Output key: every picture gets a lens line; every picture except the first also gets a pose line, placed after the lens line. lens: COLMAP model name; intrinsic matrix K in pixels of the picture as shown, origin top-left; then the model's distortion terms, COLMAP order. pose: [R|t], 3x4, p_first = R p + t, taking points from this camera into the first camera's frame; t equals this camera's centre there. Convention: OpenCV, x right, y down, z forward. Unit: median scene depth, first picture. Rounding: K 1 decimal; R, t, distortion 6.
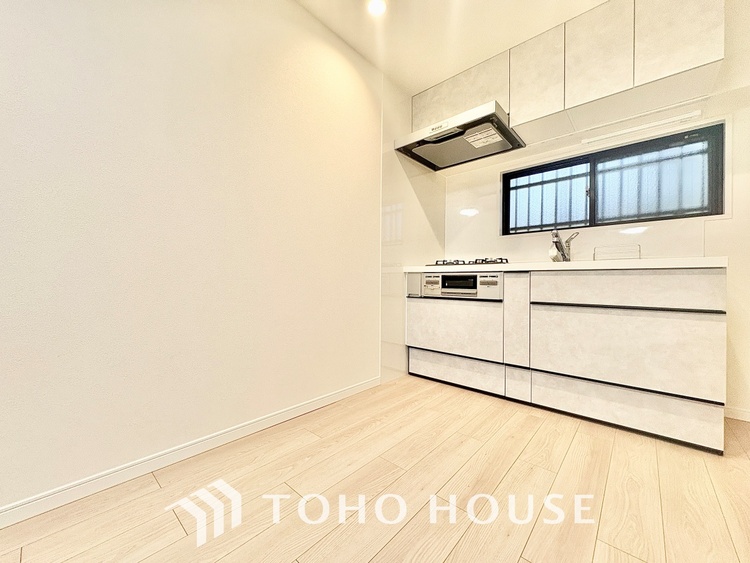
lens RADIAL K [[298.3, 0, 375.6], [0, 298.3, 281.3], [0, 0, 1]] dist [-0.000236, -0.000038]
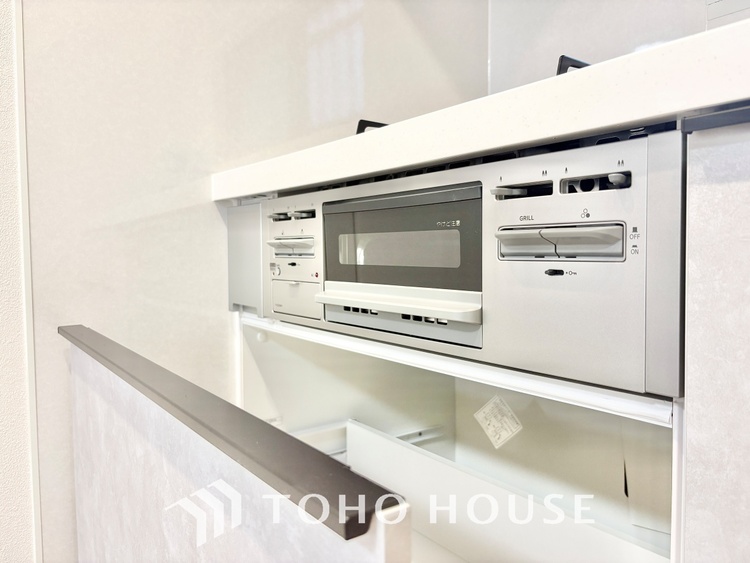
lens RADIAL K [[573.8, 0, 375.0], [0, 573.8, 281.5], [0, 0, 1]] dist [-0.000040, -0.005541]
pose [[0.978312, -0.008504, -0.206961, 0.317609], [0.020311, 0.998280, 0.054992, 0.006298], [0.206138, -0.058003, 0.976802, 0.682025]]
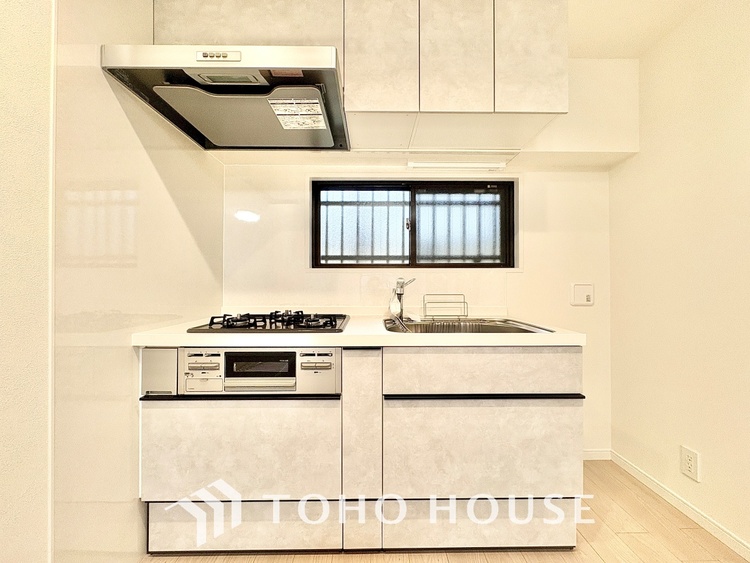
lens RADIAL K [[298.3, 0, 375.6], [0, 298.3, 281.3], [0, 0, 1]] dist [-0.000236, -0.000038]
pose [[0.736761, -0.004859, 0.676135, 0.065432], [0.005813, 0.999983, 0.000852, -0.141927], [-0.676128, 0.003302, 0.736777, 0.443339]]
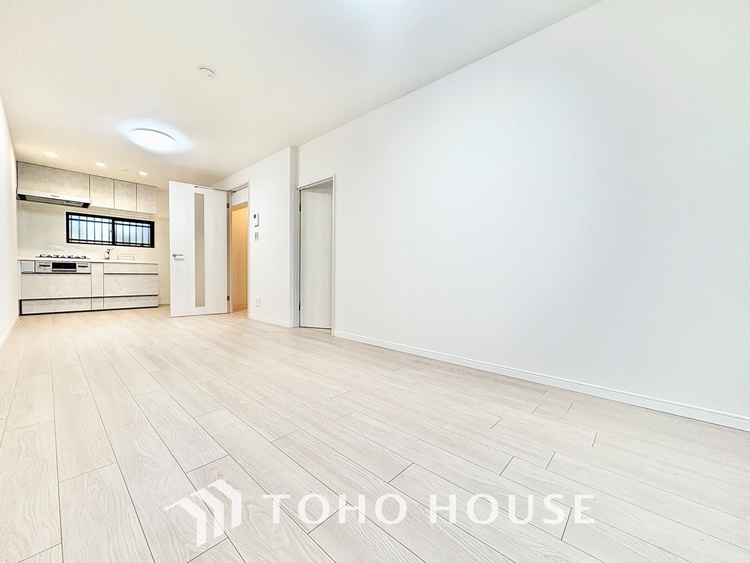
lens RADIAL K [[298.3, 0, 375.6], [0, 298.3, 281.3], [0, 0, 1]] dist [-0.000236, -0.000038]
pose [[0.002782, -0.038008, 0.999274, -1.890702], [-0.017406, 0.999124, 0.038050, -0.006693], [-0.999845, -0.017499, 0.002118, -1.303278]]
